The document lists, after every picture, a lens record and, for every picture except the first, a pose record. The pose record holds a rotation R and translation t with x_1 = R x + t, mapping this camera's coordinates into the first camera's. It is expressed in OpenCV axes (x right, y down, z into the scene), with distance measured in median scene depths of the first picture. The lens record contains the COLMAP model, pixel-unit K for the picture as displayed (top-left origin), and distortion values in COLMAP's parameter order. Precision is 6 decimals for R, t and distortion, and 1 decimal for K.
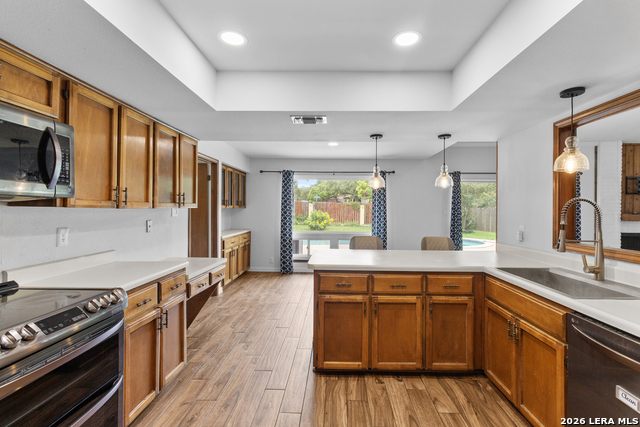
lens RADIAL K [[297.0, 0, 322.9], [0, 297.0, 208.9], [0, 0, 1]] dist [-0.002222, 0.000479]
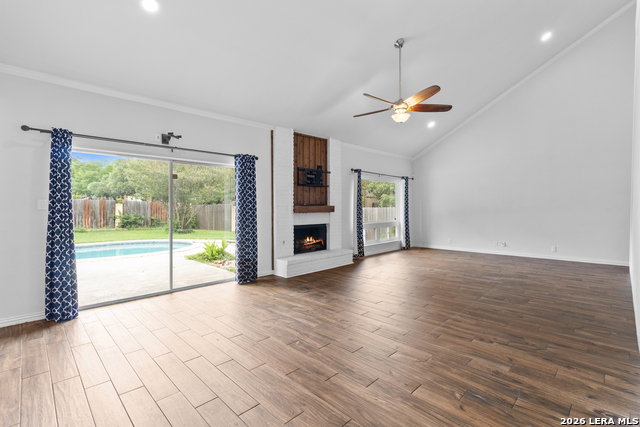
lens RADIAL K [[297.0, 0, 321.5], [0, 297.0, 211.0], [0, 0, 1]] dist [-0.002222, 0.000479]
pose [[0.701674, -0.015650, 0.712326, 0.386505], [0.009491, 0.999875, 0.012618, 0.022762], [-0.712435, -0.002093, 0.701735, 0.264221]]
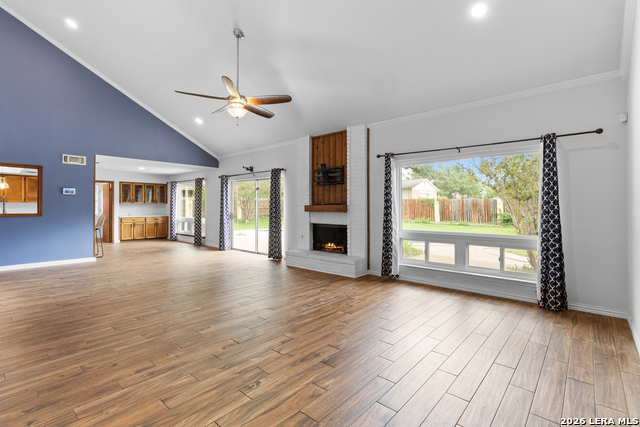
lens RADIAL K [[297.0, 0, 333.8], [0, 297.0, 208.5], [0, 0, 1]] dist [-0.002222, 0.000479]
pose [[0.769498, 0.001639, -0.638647, 1.750180], [0.001399, 0.999990, 0.004252, 0.024560], [0.638647, -0.004165, 0.769488, 0.249231]]
